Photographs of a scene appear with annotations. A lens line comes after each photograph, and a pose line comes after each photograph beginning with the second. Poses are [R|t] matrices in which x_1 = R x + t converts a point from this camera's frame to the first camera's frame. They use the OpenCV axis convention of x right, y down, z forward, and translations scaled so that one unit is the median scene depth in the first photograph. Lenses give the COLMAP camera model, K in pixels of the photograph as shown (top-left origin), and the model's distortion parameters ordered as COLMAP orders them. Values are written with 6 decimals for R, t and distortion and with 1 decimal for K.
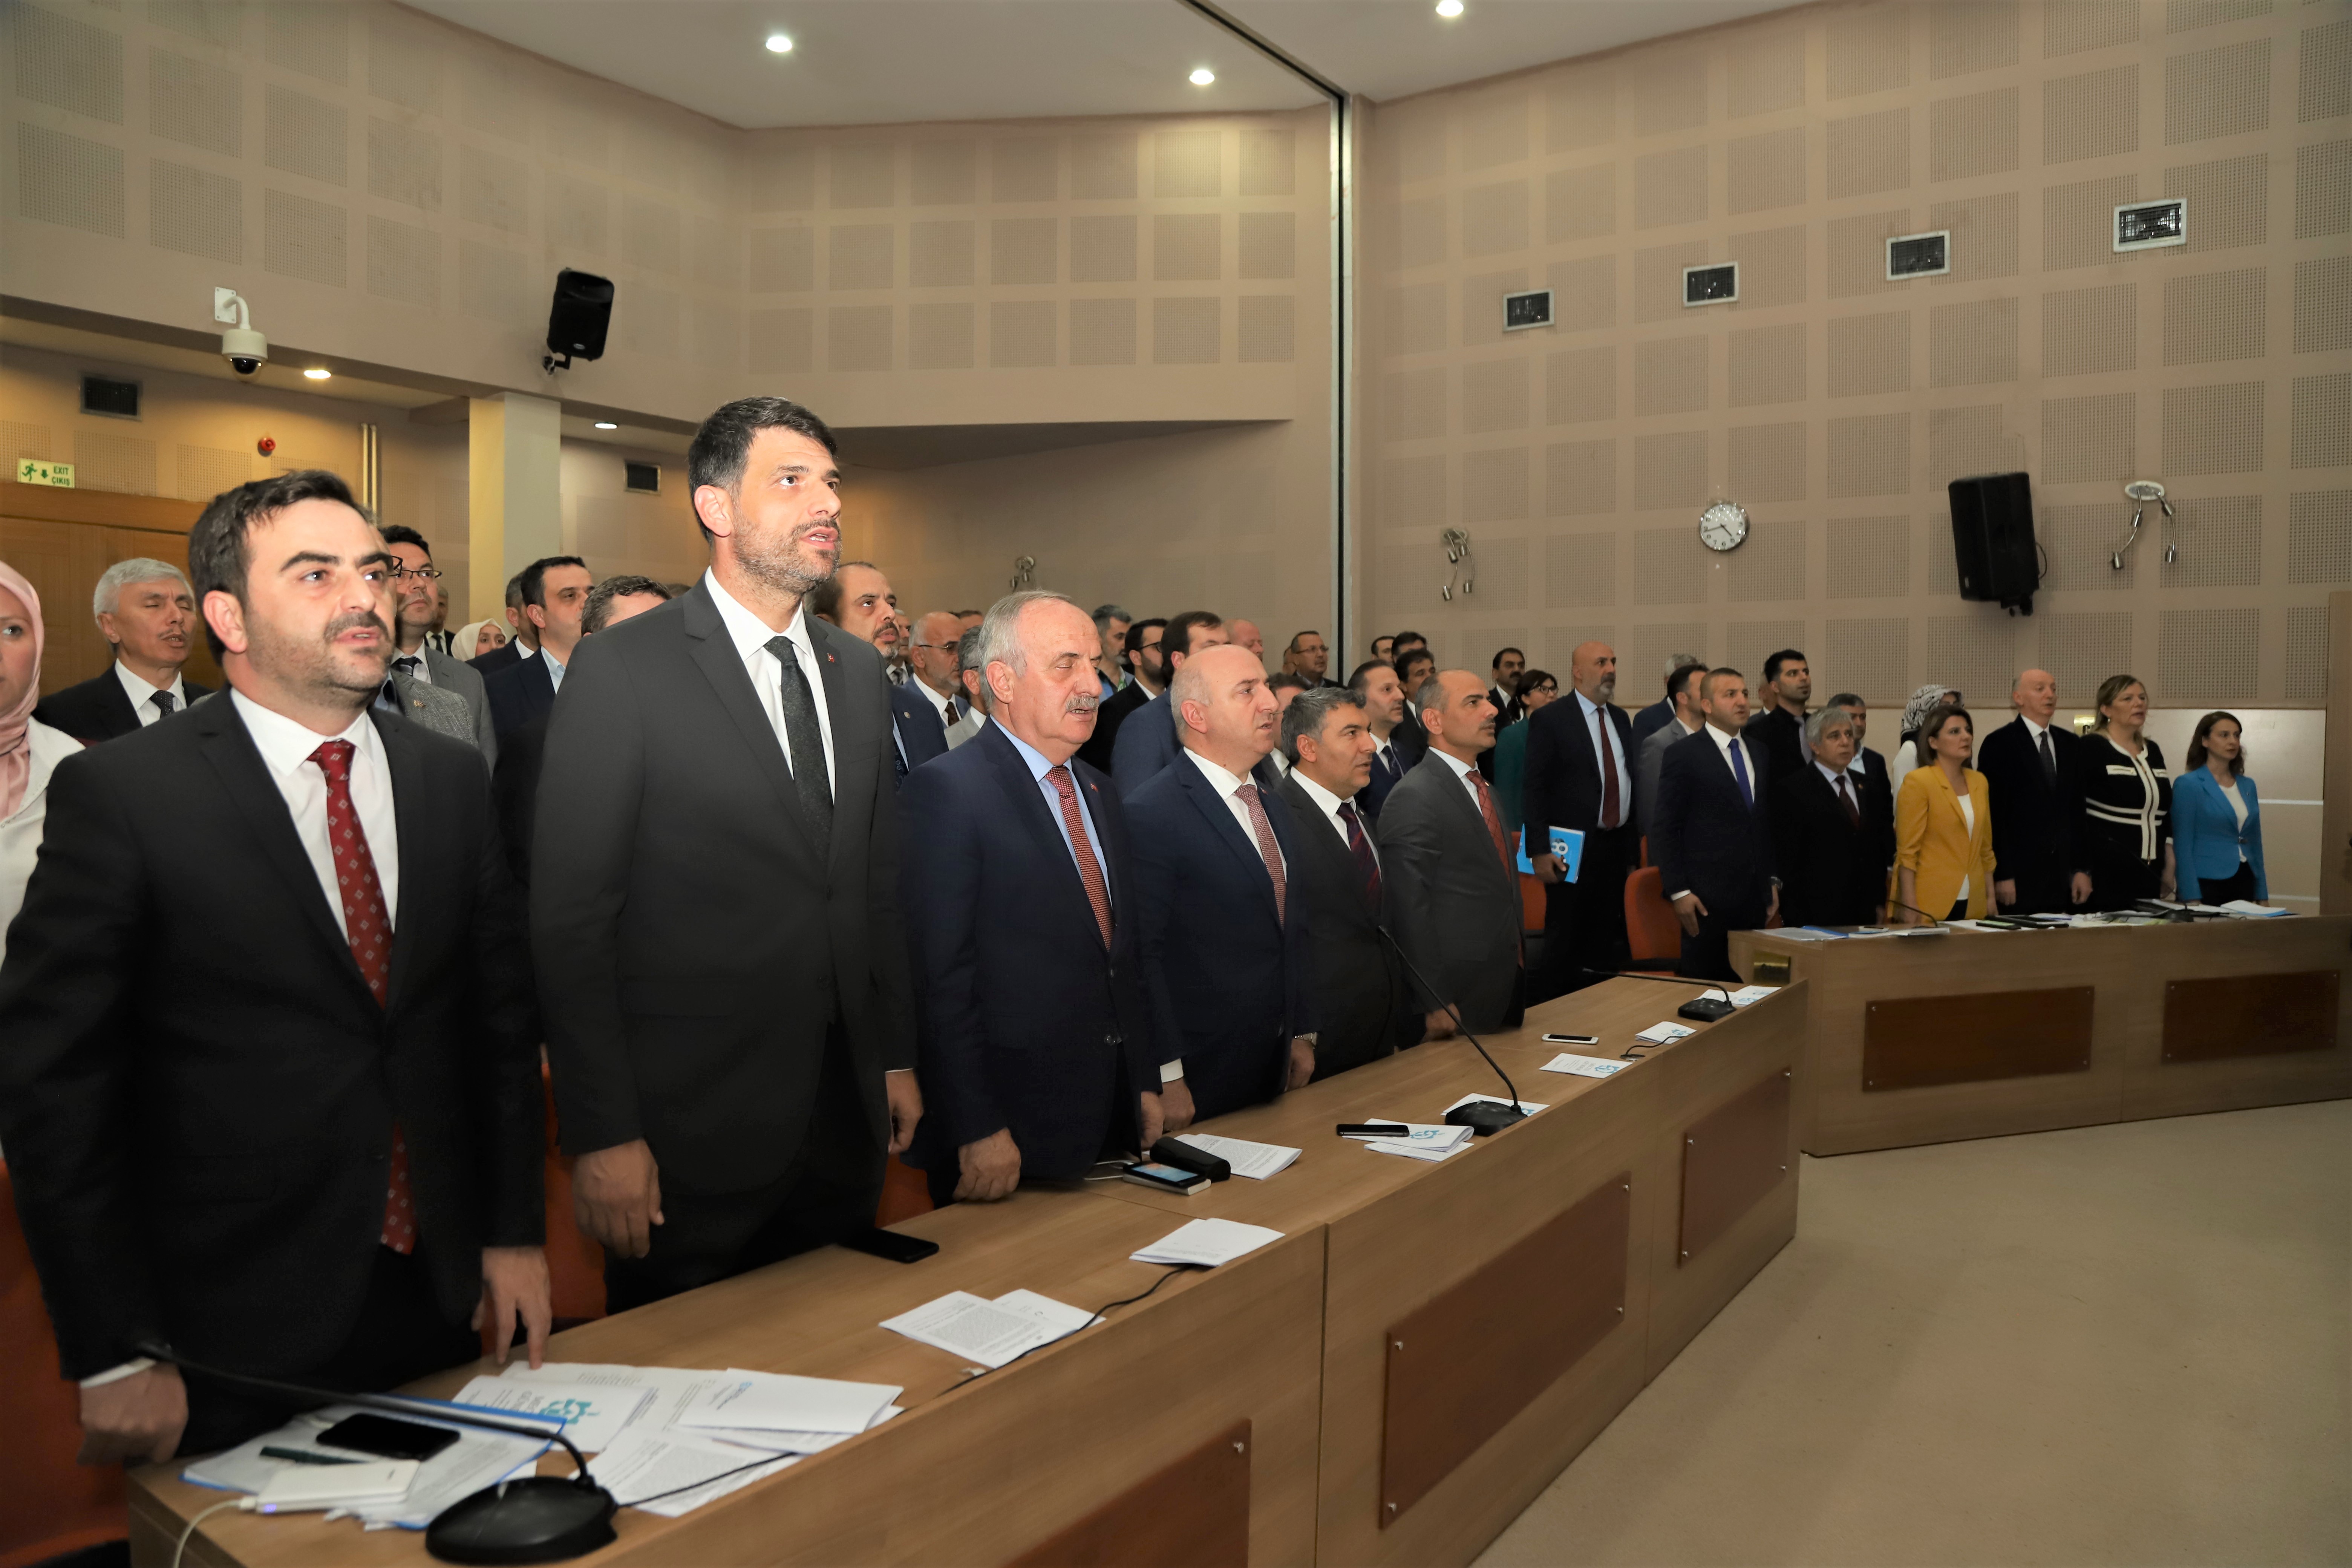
lens RADIAL K [[1593.9, 0, 1192.3], [0, 1593.9, 780.6], [0, 0, 1]] dist [-0.113086, 0.059615]
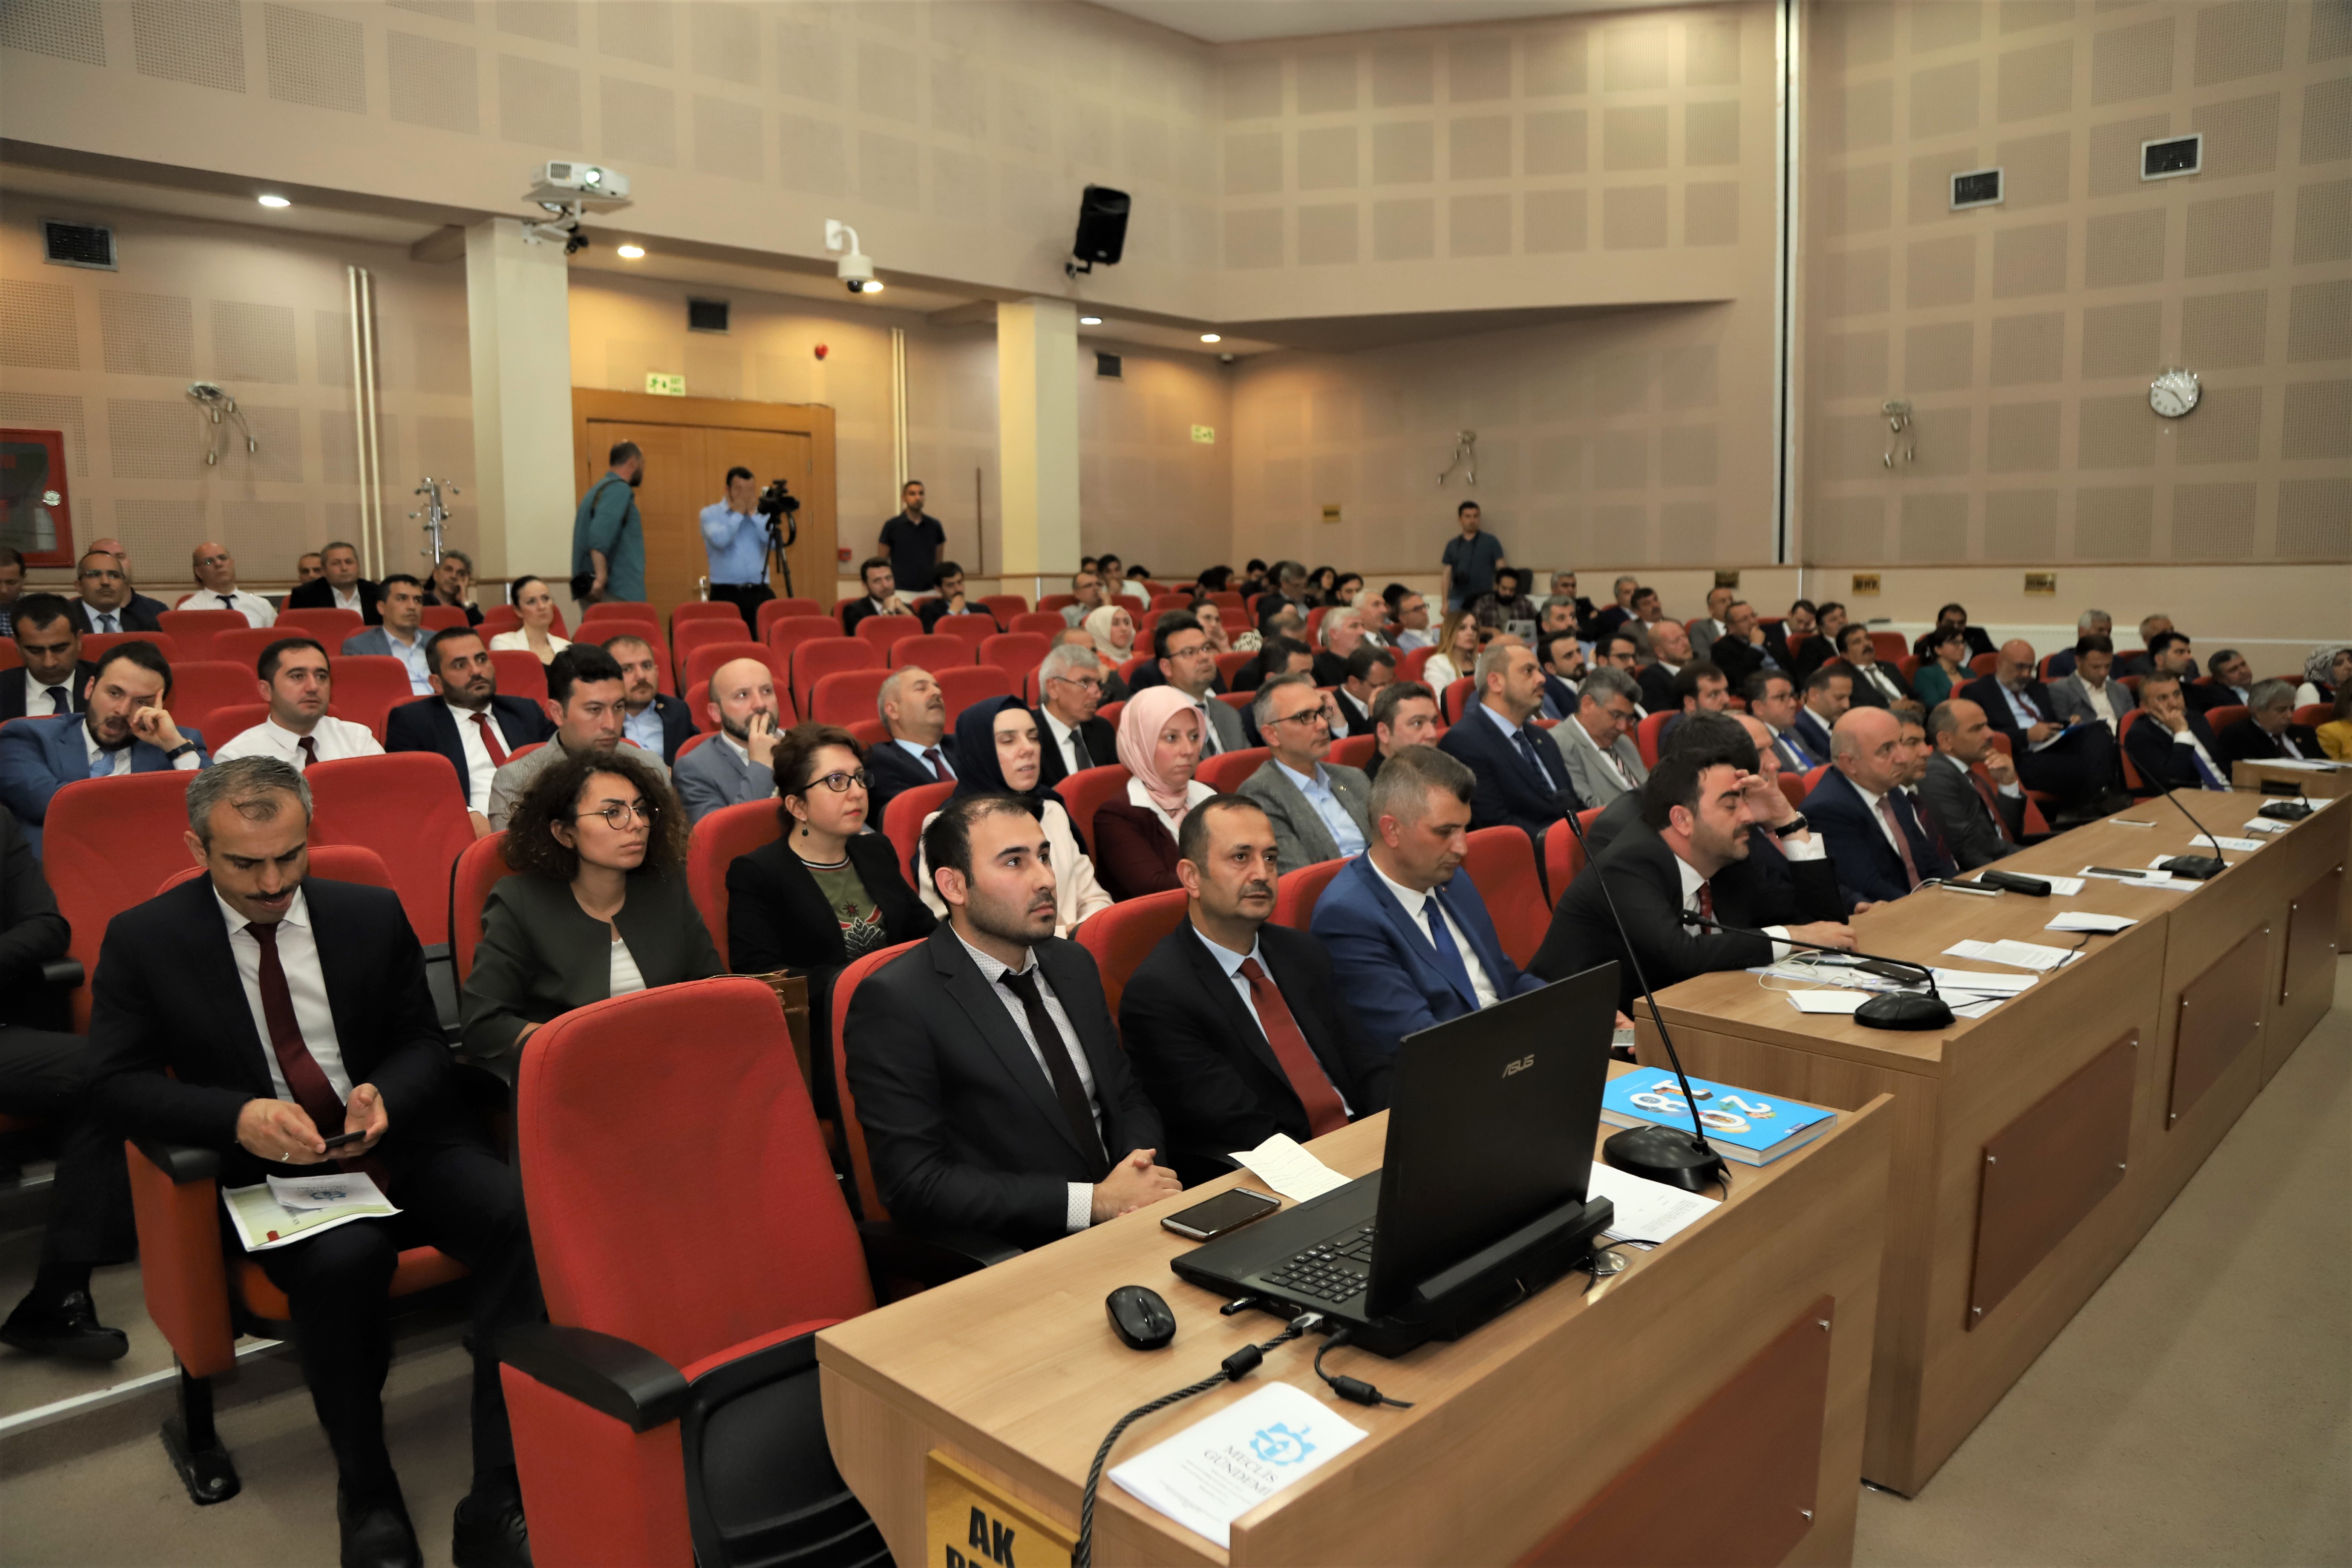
lens RADIAL K [[1593.9, 0, 1177.3], [0, 1593.9, 788.9], [0, 0, 1]] dist [-0.113086, 0.059615]
pose [[0.985737, 0.006217, -0.168177, -0.169793], [0.009048, 0.995914, 0.089849, 0.005784], [0.168048, -0.090090, 0.981654, -0.168872]]
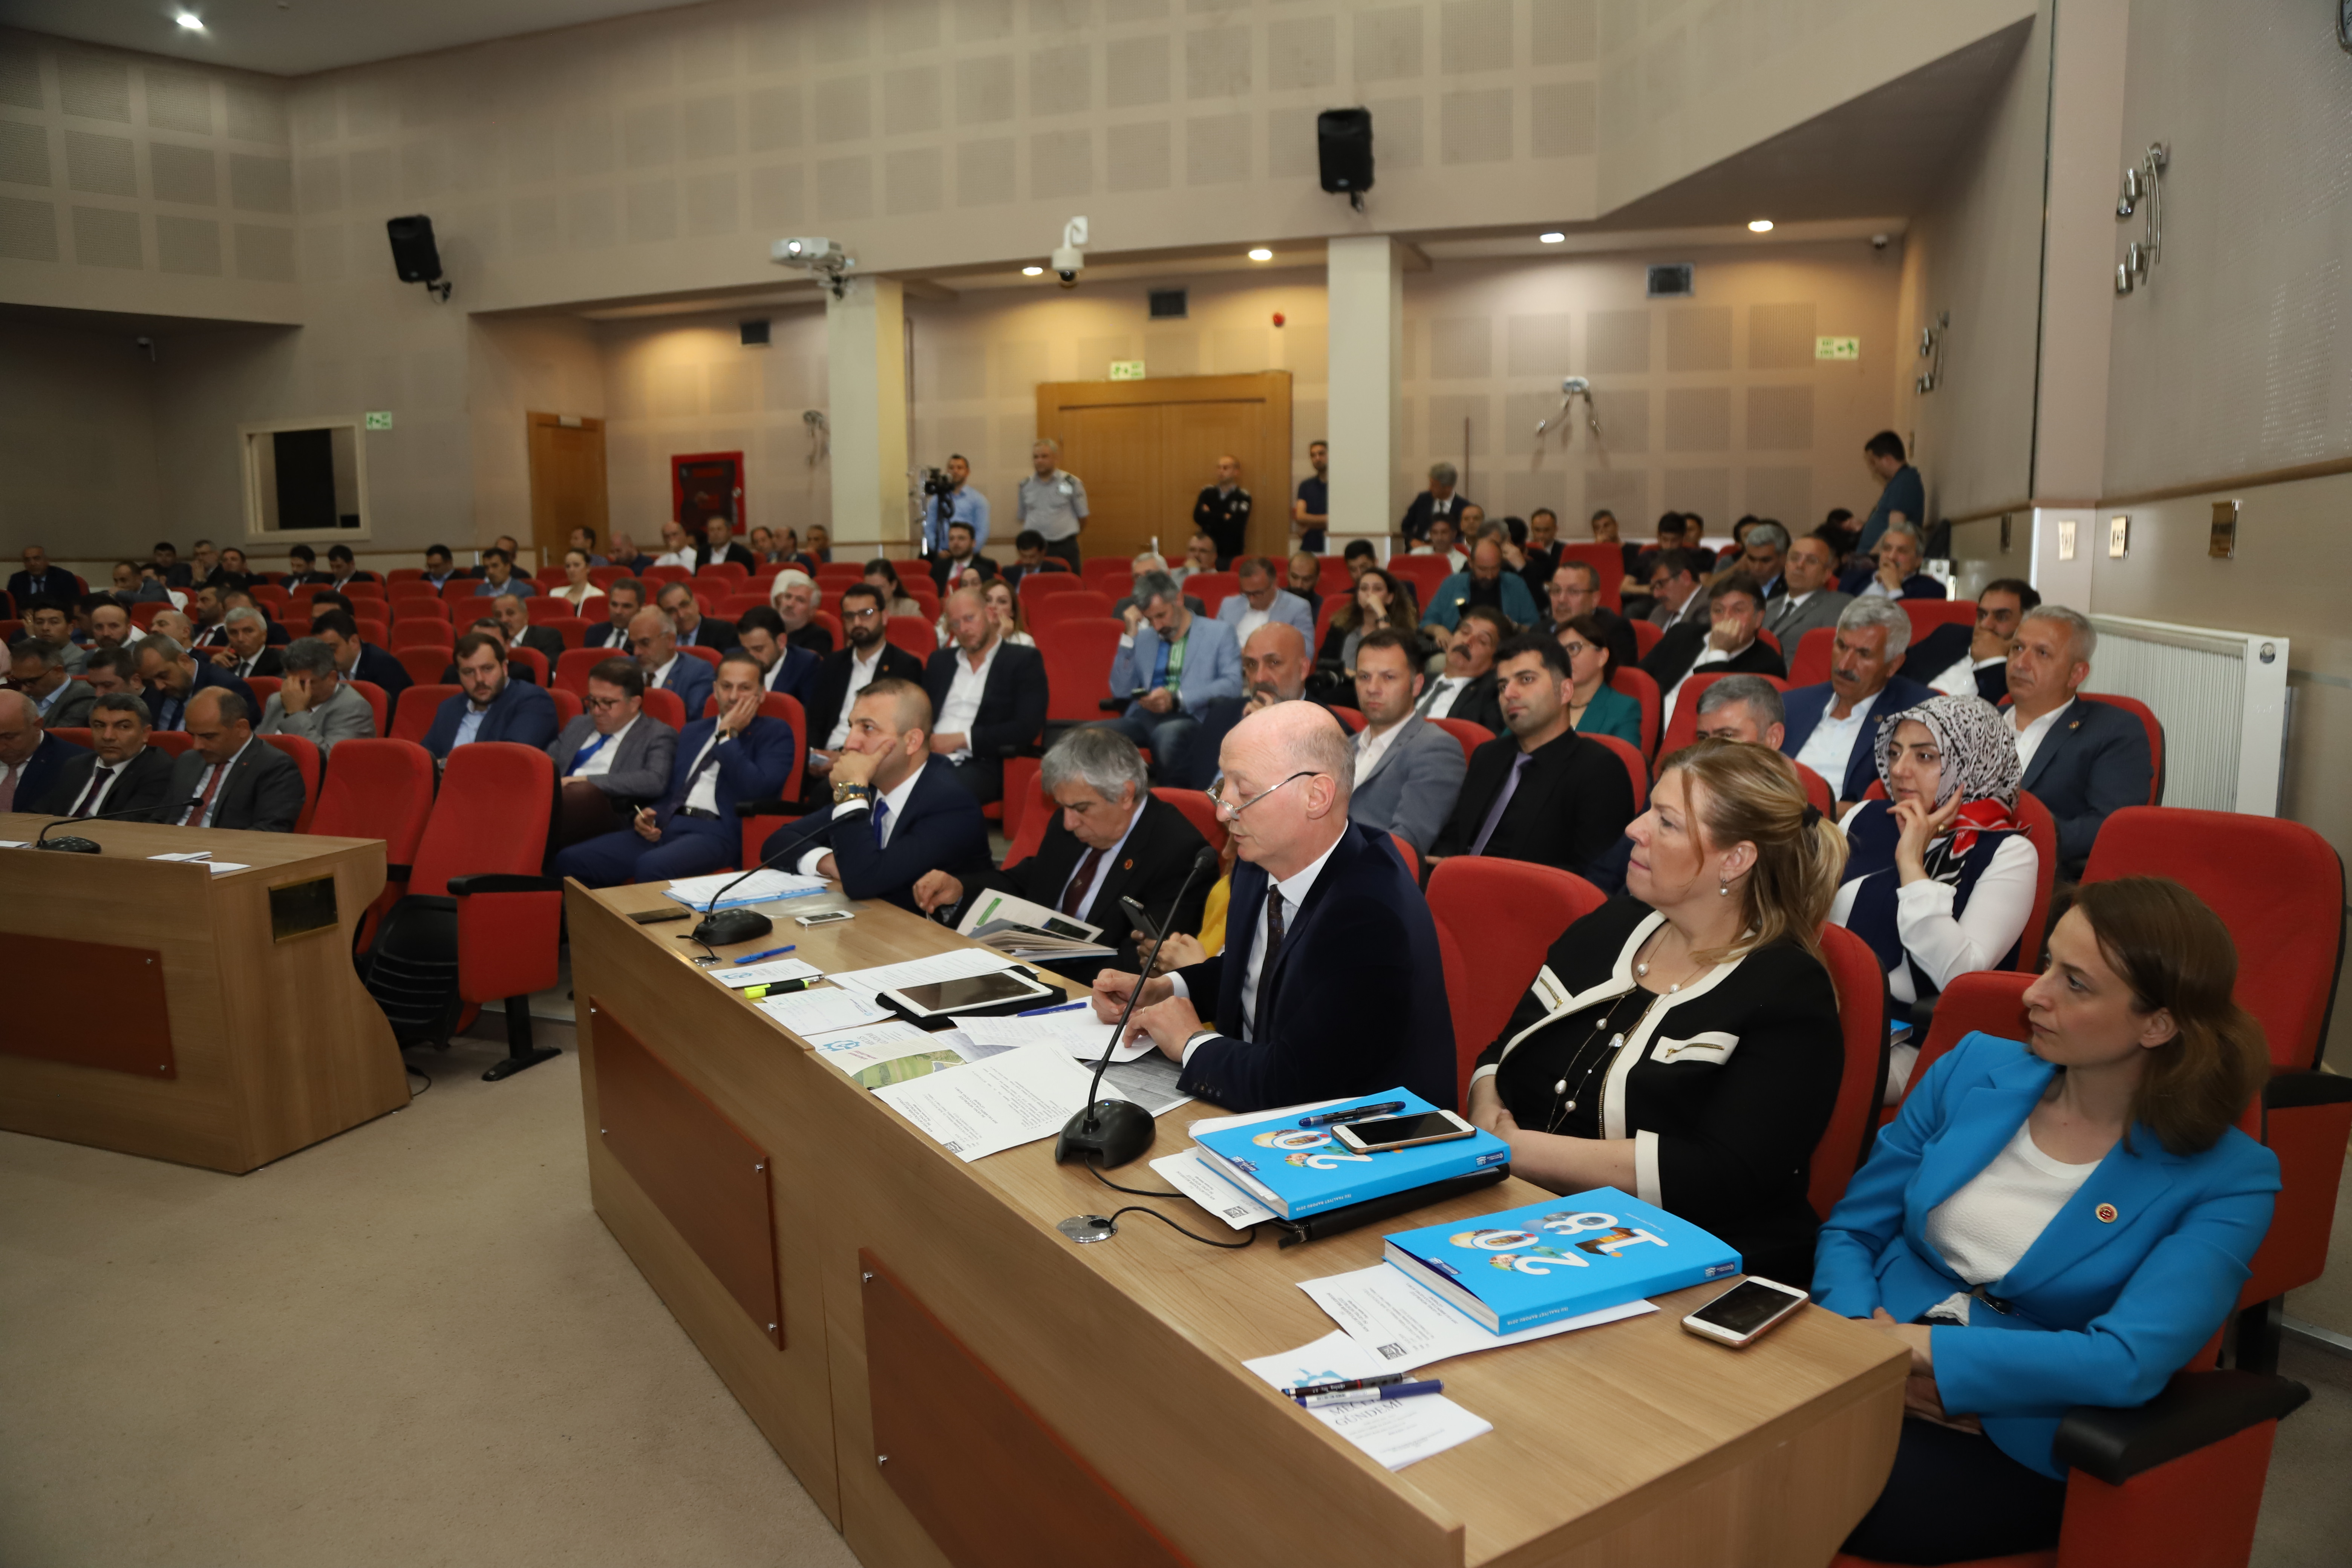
lens RADIAL K [[1593.9, 0, 1189.7], [0, 1593.9, 789.8], [0, 0, 1]] dist [-0.113086, 0.059615]
pose [[0.290580, 0.132163, -0.947680, 0.714968], [-0.019389, 0.991025, 0.132263, -0.019532], [0.956654, -0.020059, 0.290534, 0.690417]]
